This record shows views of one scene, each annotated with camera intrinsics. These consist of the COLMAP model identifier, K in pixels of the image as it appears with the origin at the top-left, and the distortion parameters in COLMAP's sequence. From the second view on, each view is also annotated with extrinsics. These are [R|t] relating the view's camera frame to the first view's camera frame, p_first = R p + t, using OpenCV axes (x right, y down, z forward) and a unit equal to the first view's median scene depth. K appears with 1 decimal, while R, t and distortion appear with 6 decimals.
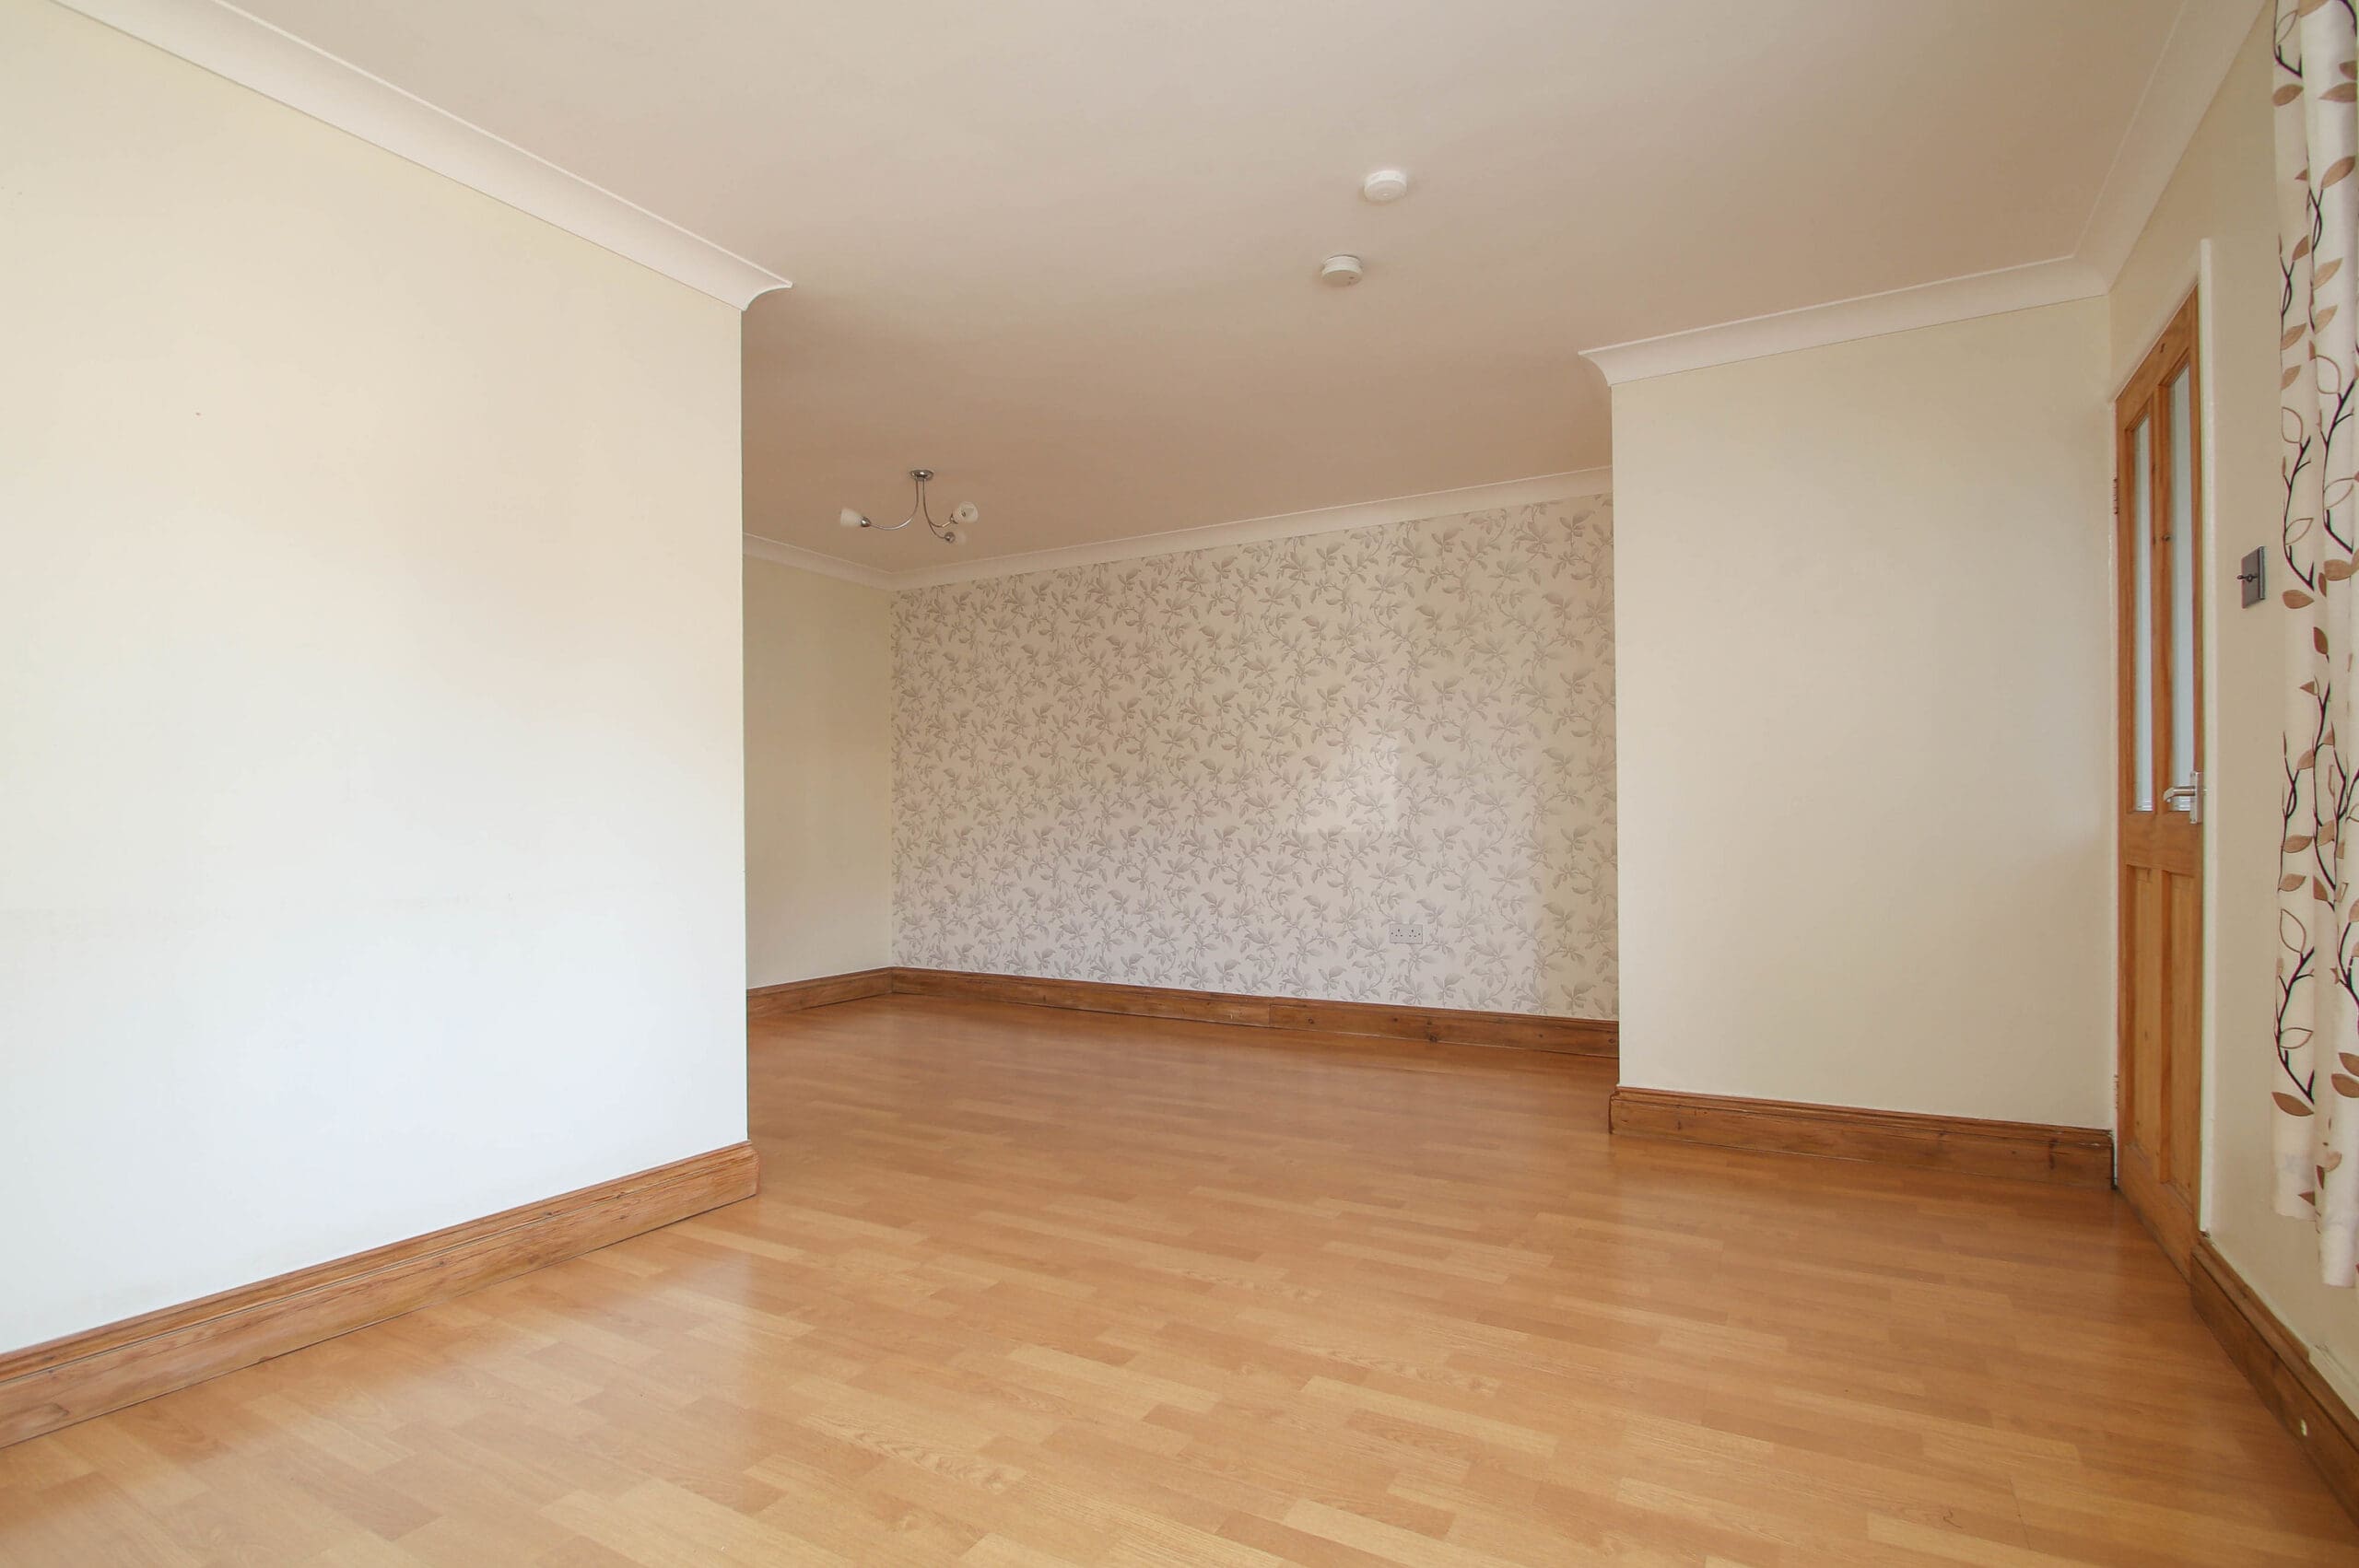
lens RADIAL K [[1112.8, 0, 1179.5], [0, 1112.8, 833.9], [0, 0, 1]] dist [-0.001273, -0.009603]
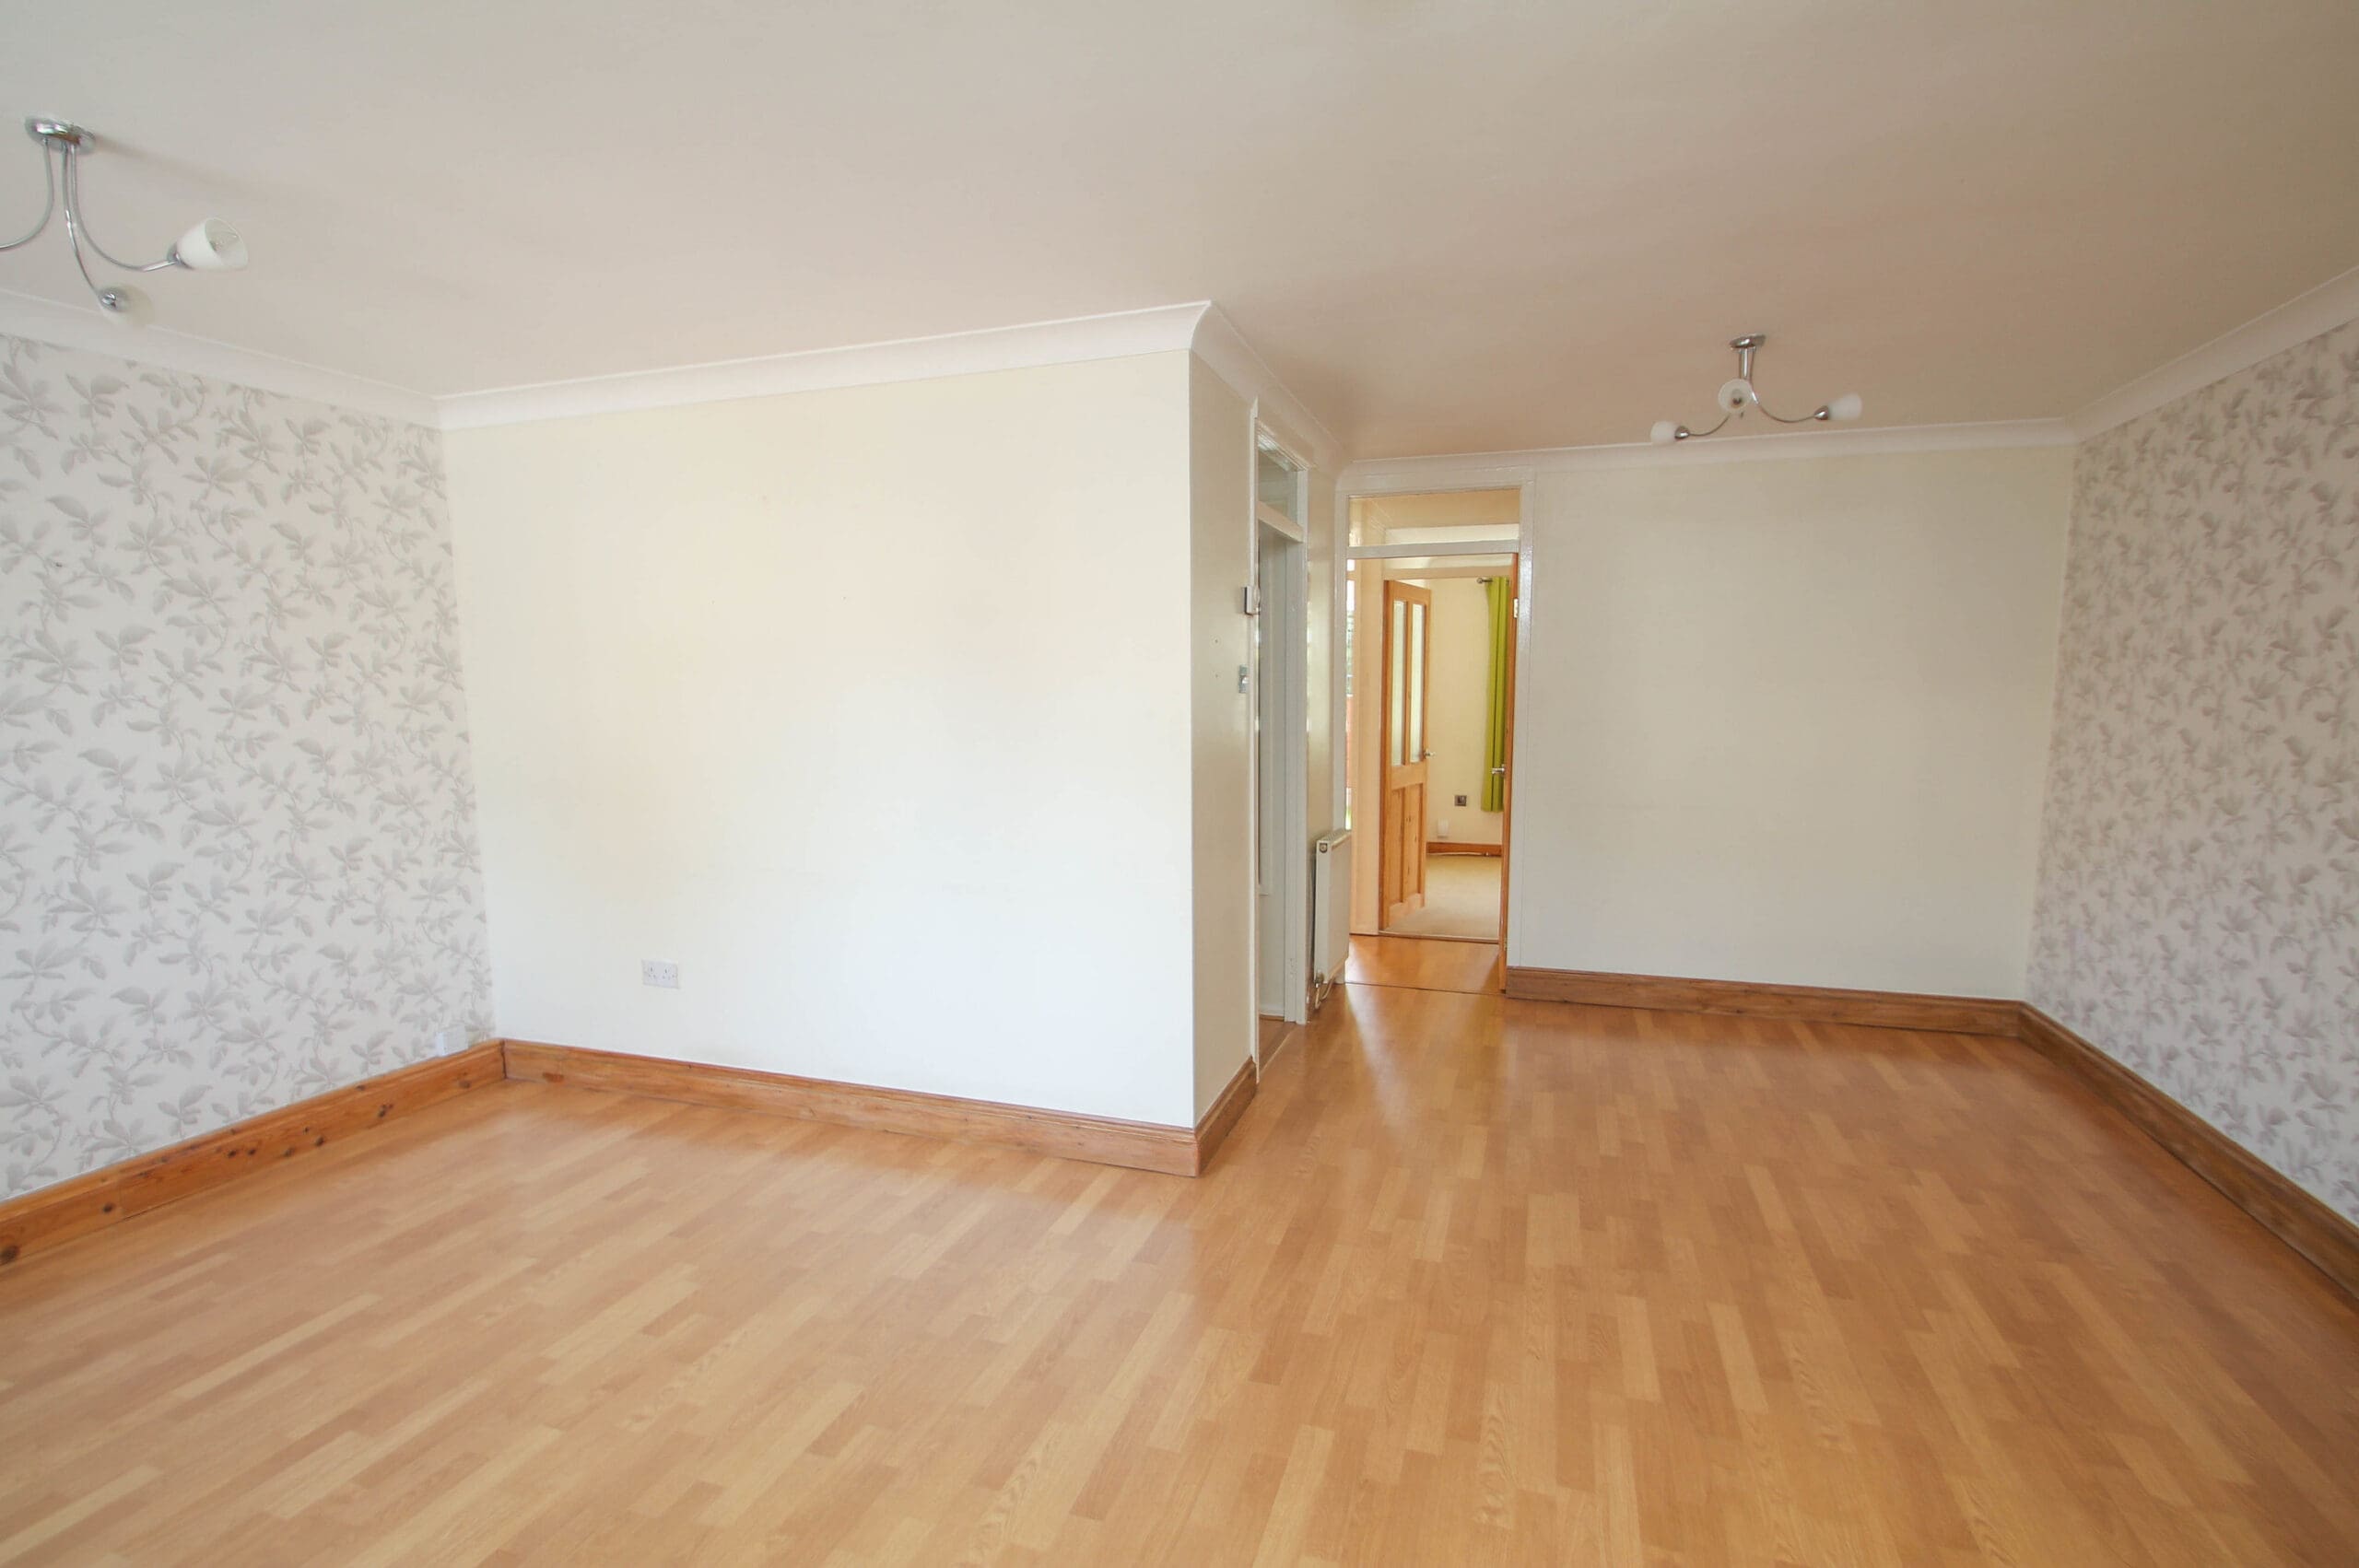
lens RADIAL K [[1098.7, 0, 1179.5], [0, 1098.7, 784.0], [0, 0, 1]] dist [-0.003192, 0.000167]
pose [[0.177981, 0.055795, -0.982451, 0.725450], [0.000957, 0.998381, 0.056873, -0.133369], [0.984034, -0.011063, 0.177639, 0.899665]]
